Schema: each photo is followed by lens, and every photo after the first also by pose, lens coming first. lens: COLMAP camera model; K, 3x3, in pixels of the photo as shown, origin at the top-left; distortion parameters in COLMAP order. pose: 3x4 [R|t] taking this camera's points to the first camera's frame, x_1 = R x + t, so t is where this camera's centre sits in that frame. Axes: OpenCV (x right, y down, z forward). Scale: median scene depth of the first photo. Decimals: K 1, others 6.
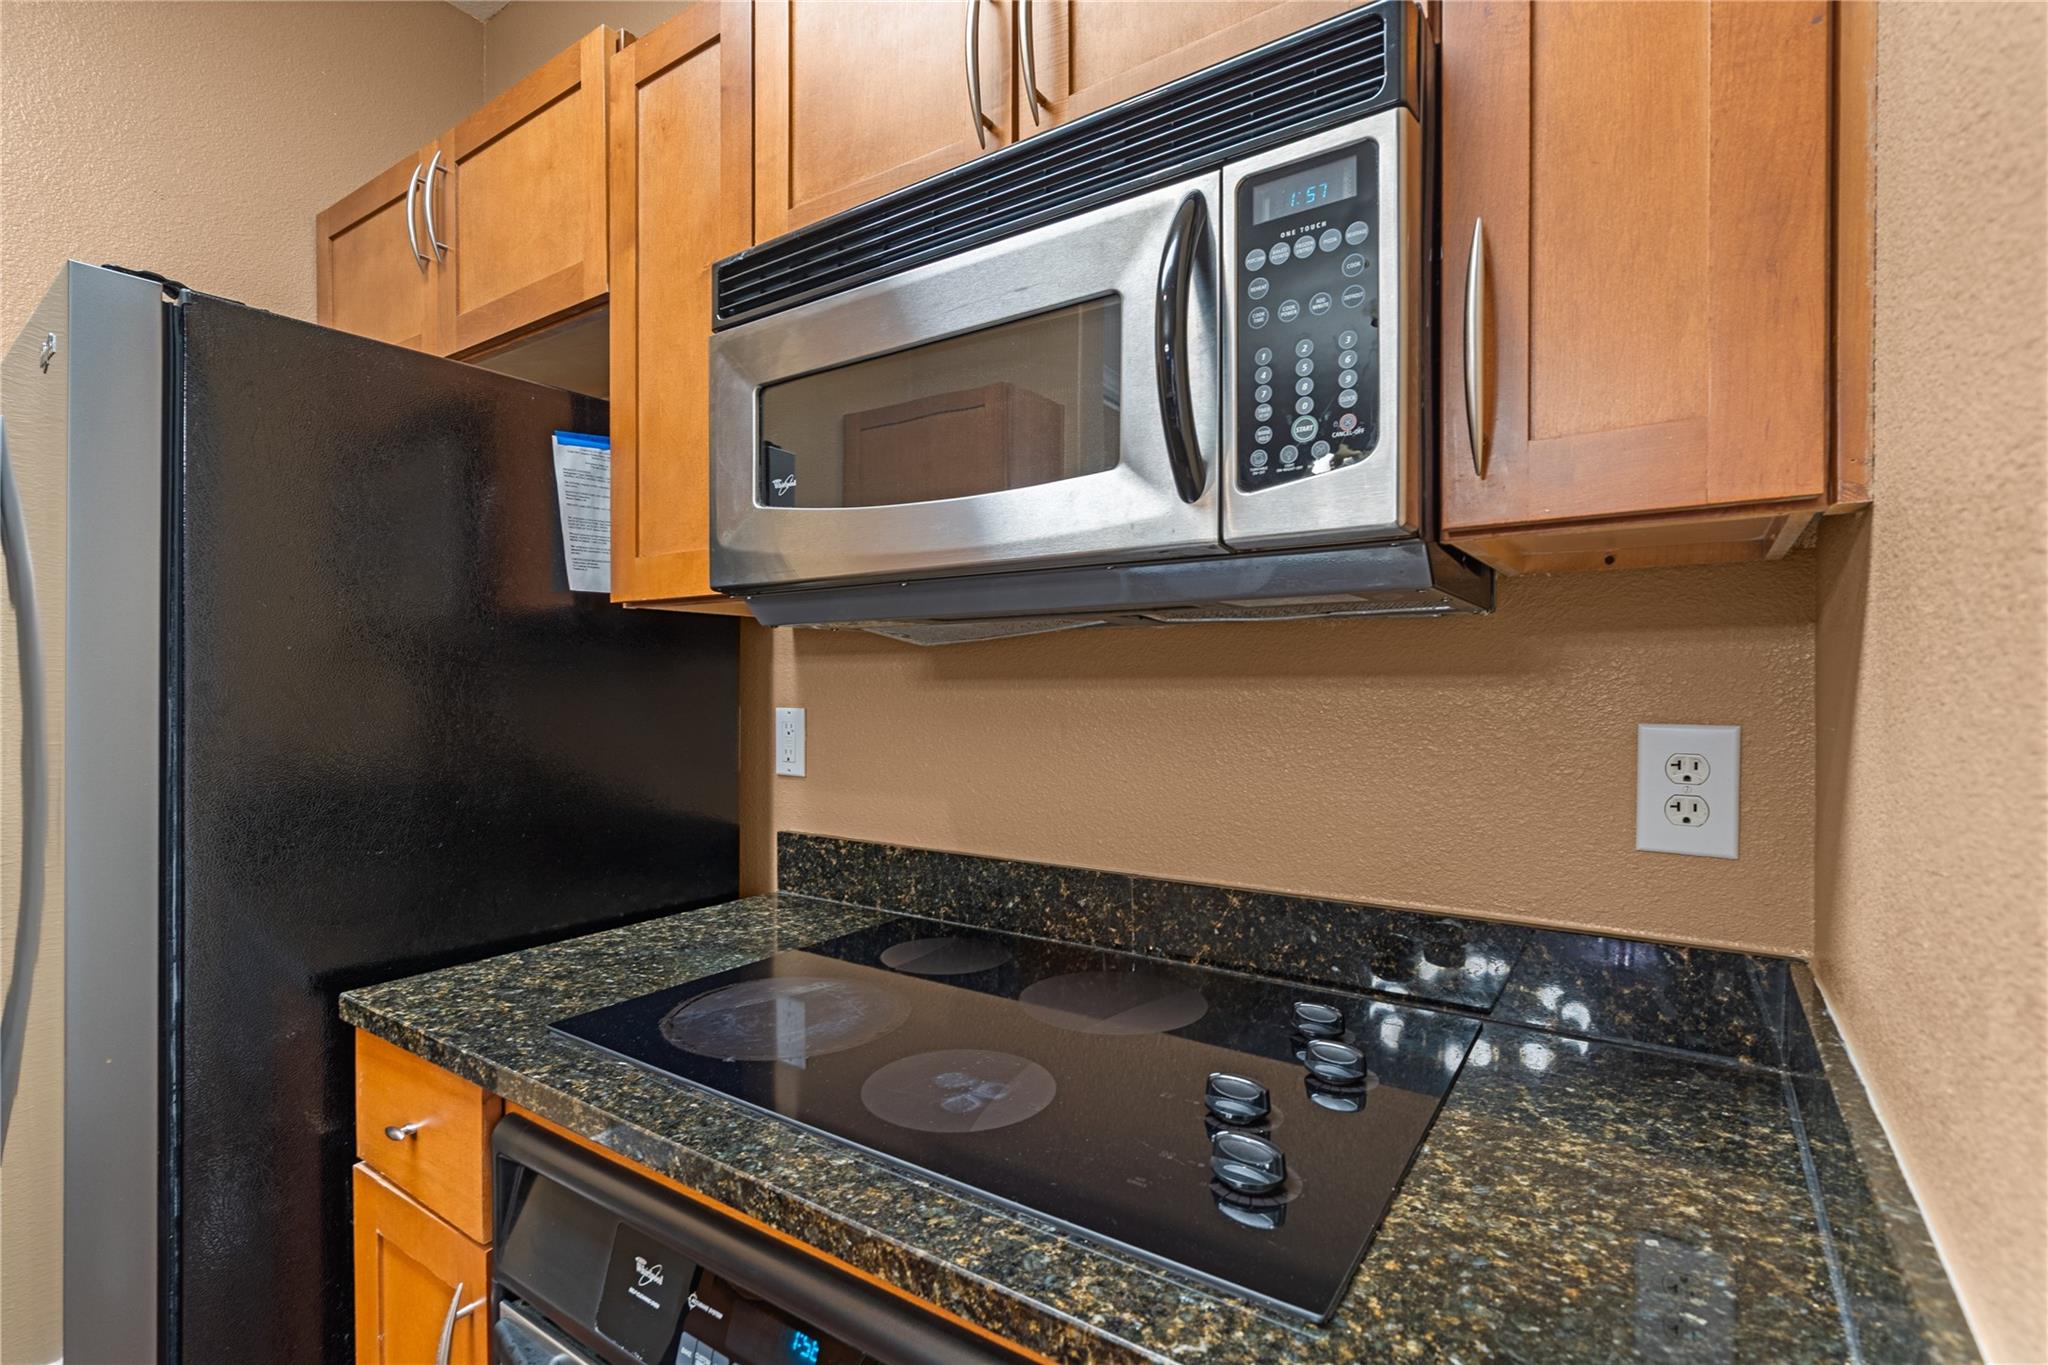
lens RADIAL K [[942.7, 0, 1029.3], [0, 942.7, 695.9], [0, 0, 1]] dist [-0.001156, 0.000073]
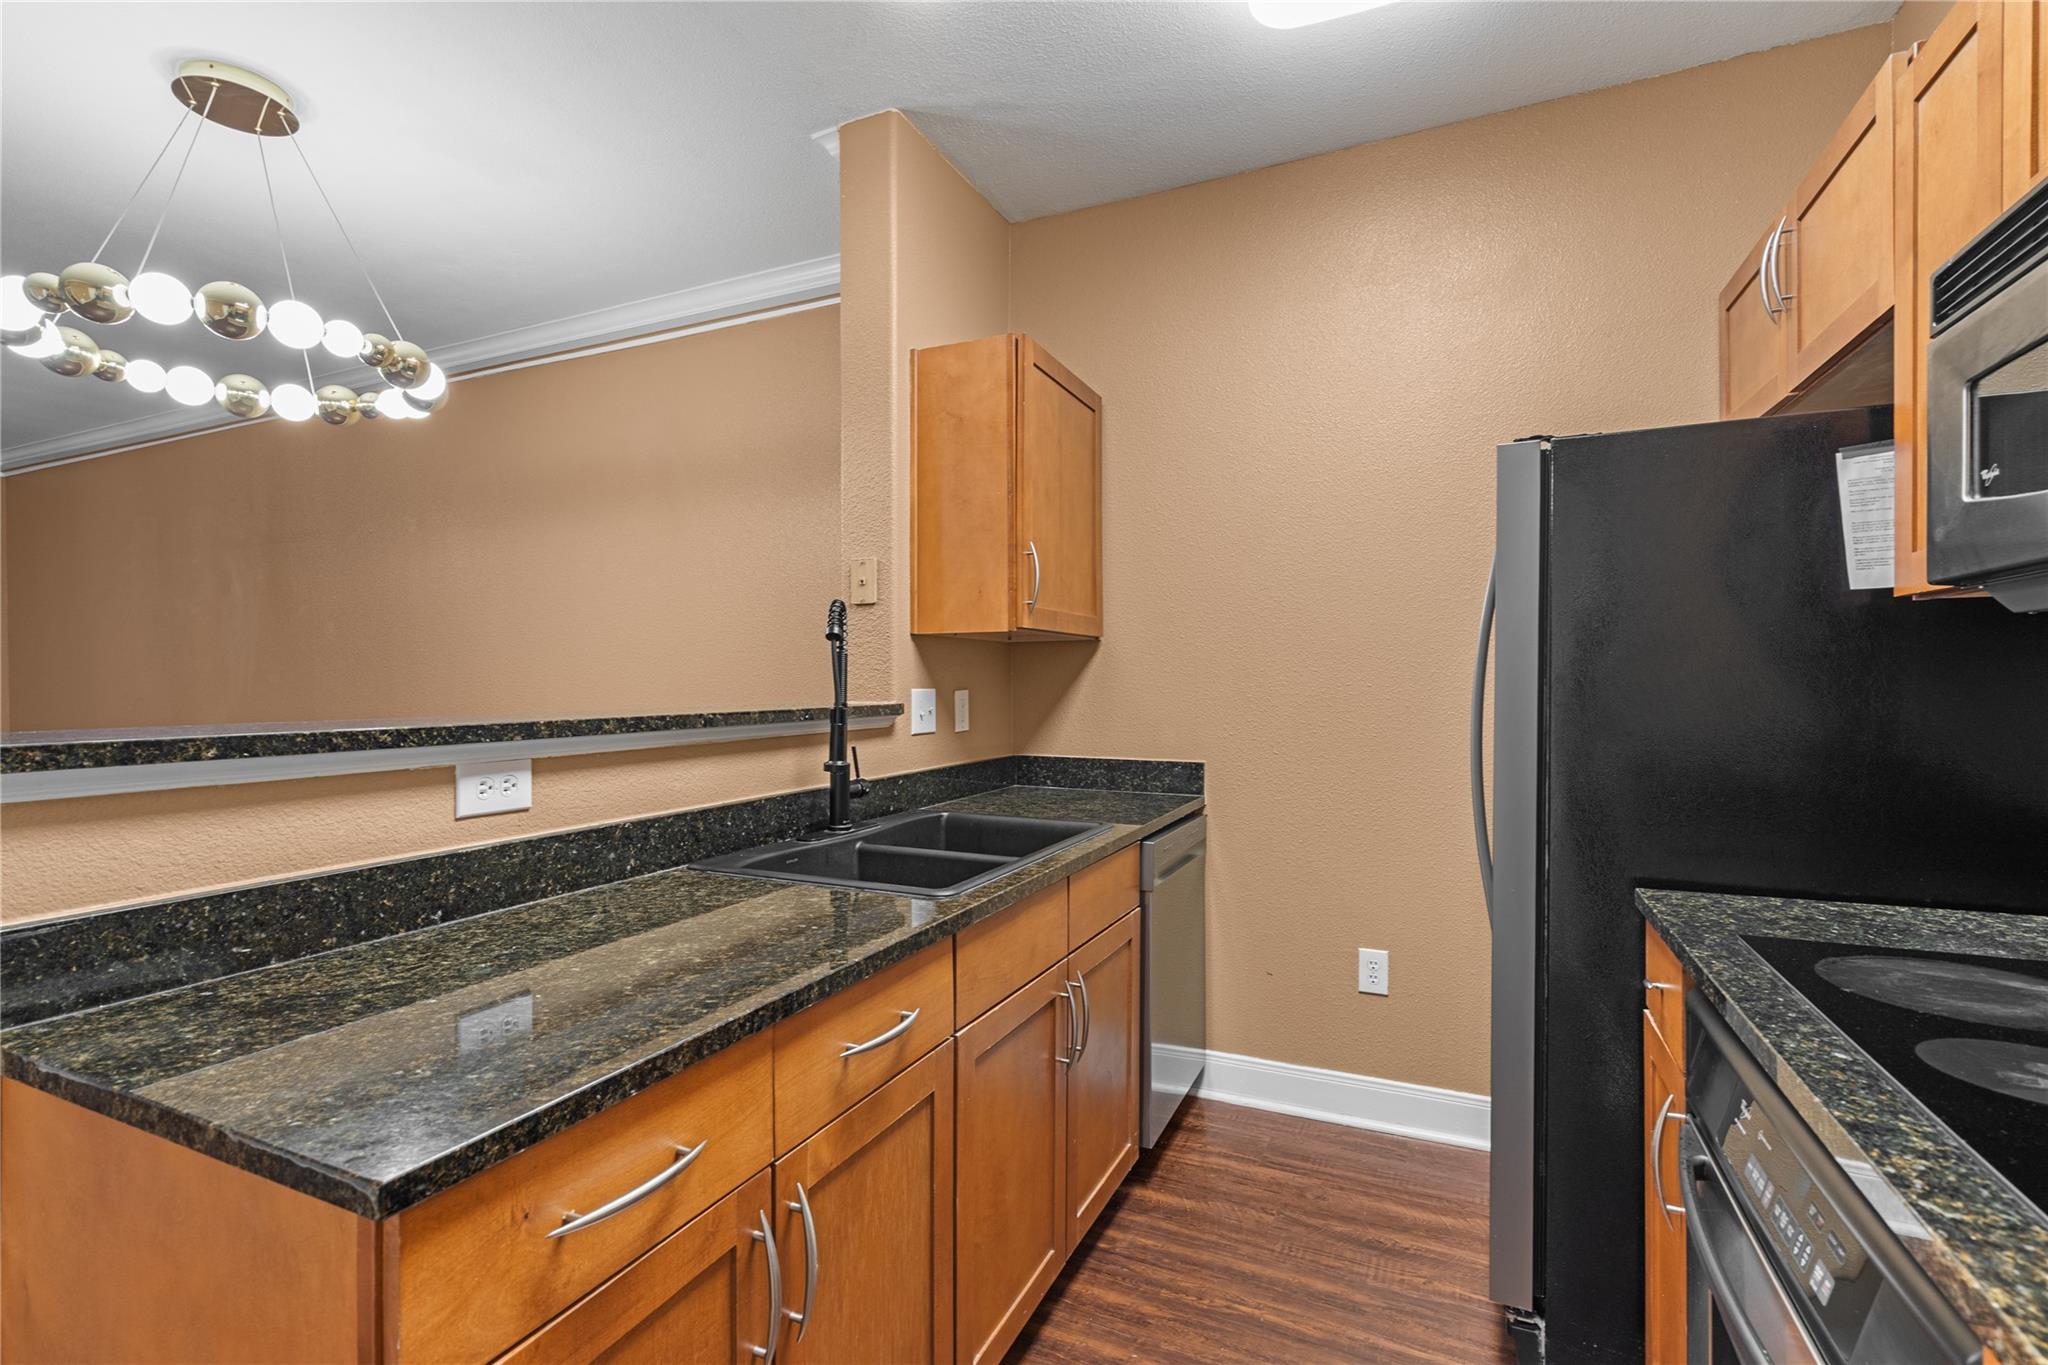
lens RADIAL K [[942.7, 0, 1029.3], [0, 942.7, 695.9], [0, 0, 1]] dist [-0.001156, 0.000073]
pose [[0.173005, 0.011666, -0.984852, 0.583386], [-0.001323, 0.999932, 0.011612, 0.002037], [0.984920, -0.000706, 0.173008, -0.193283]]
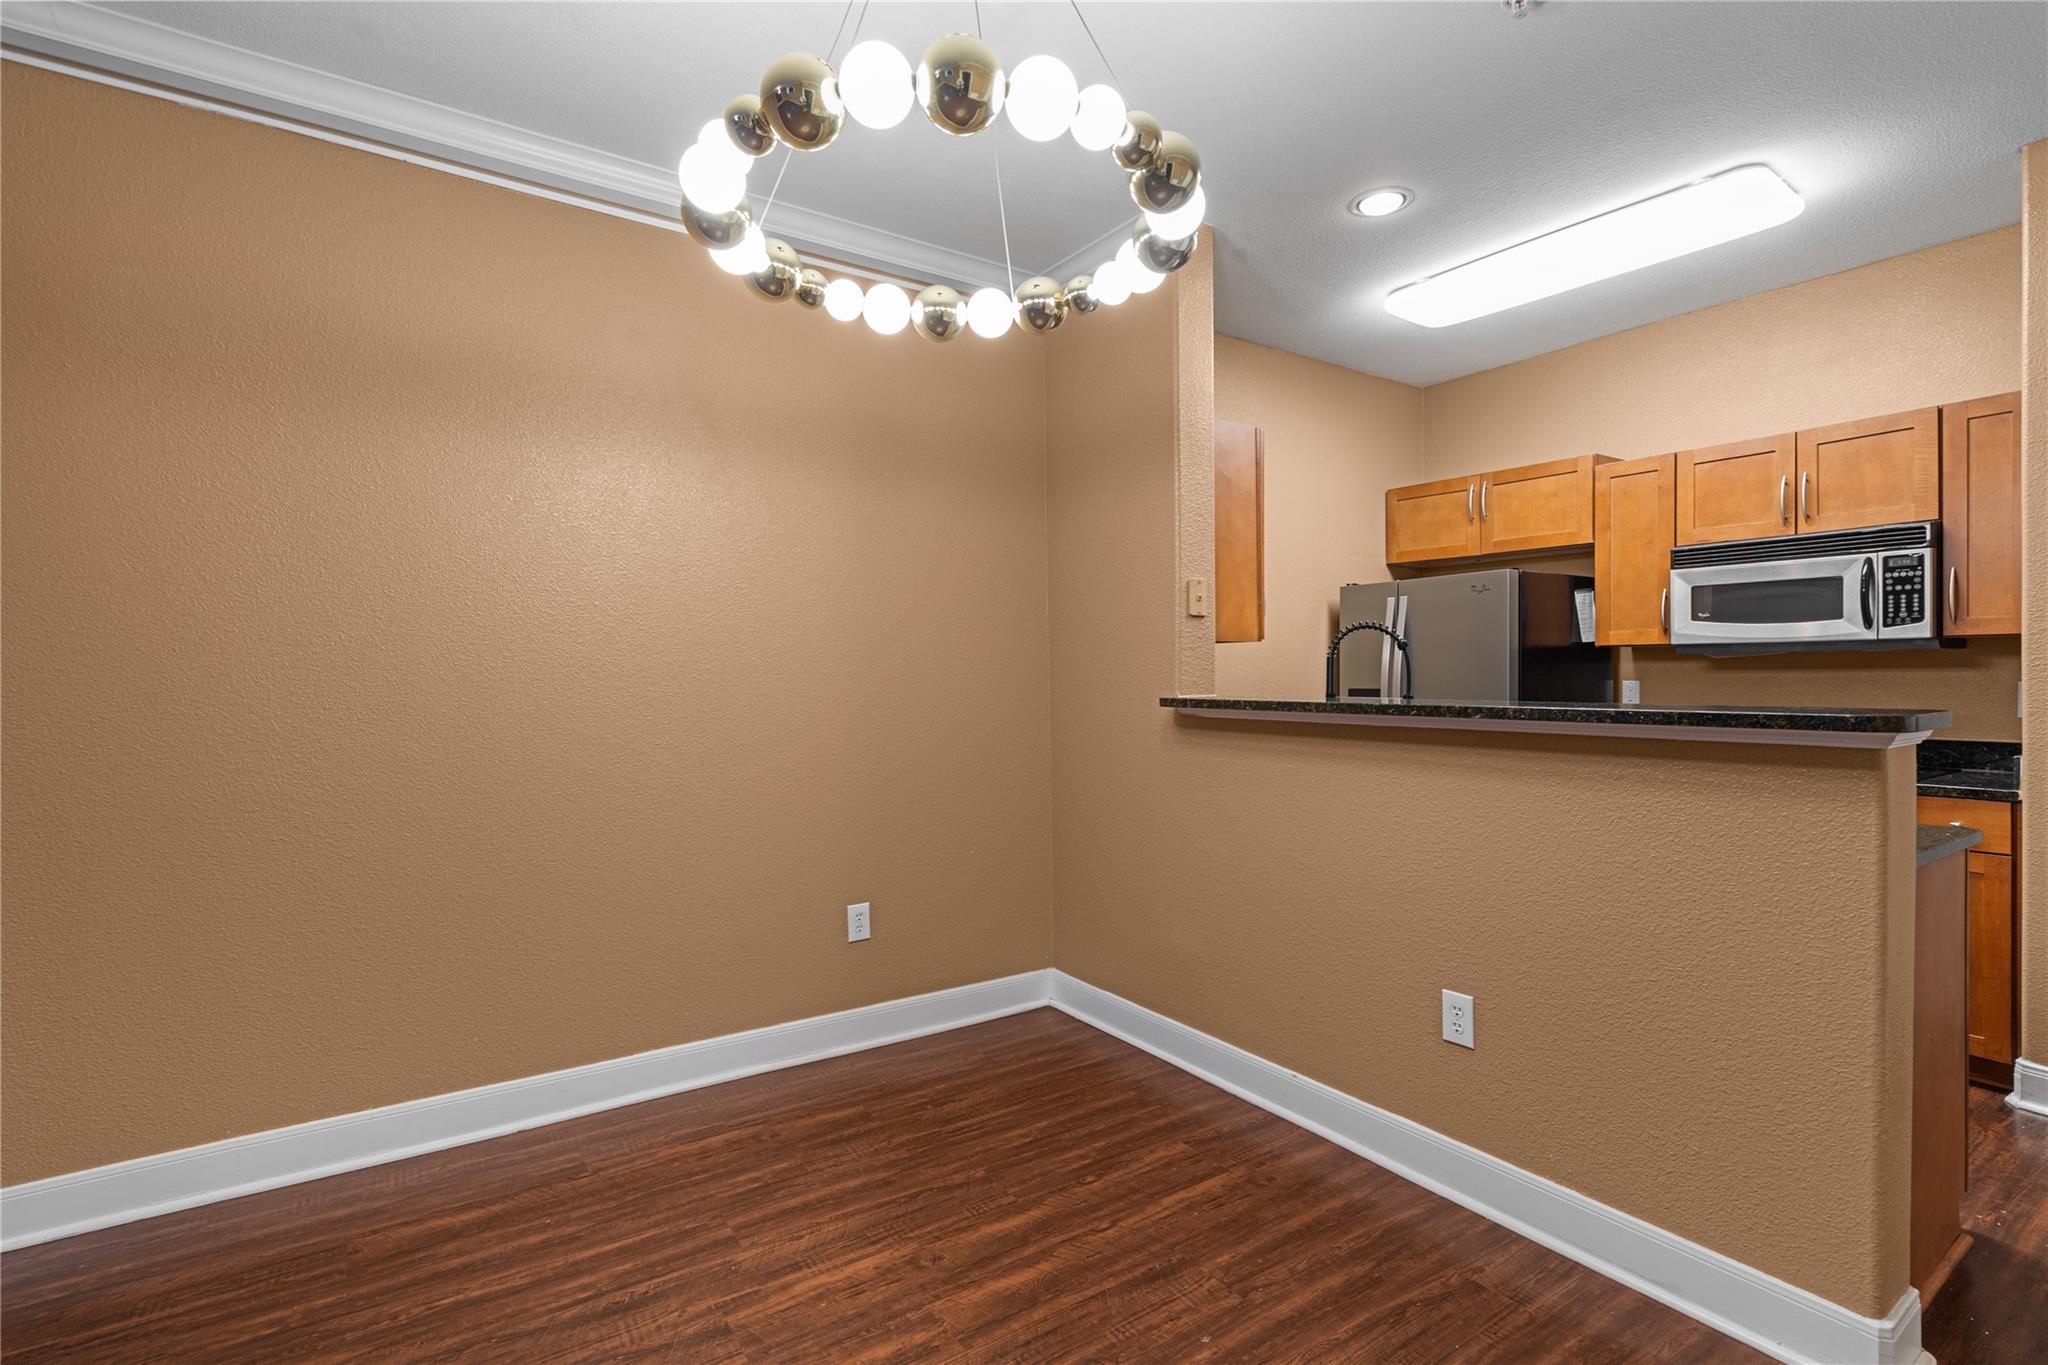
lens RADIAL K [[947.2, 0, 1024.0], [0, 947.2, 682.5], [0, 0, 1]] dist [-0.000829, 0.000022]
pose [[0.926368, -0.003965, -0.376599, -1.334807], [0.006804, 0.999958, 0.006207, -0.012626], [0.376559, -0.008313, 0.926355, -3.355403]]
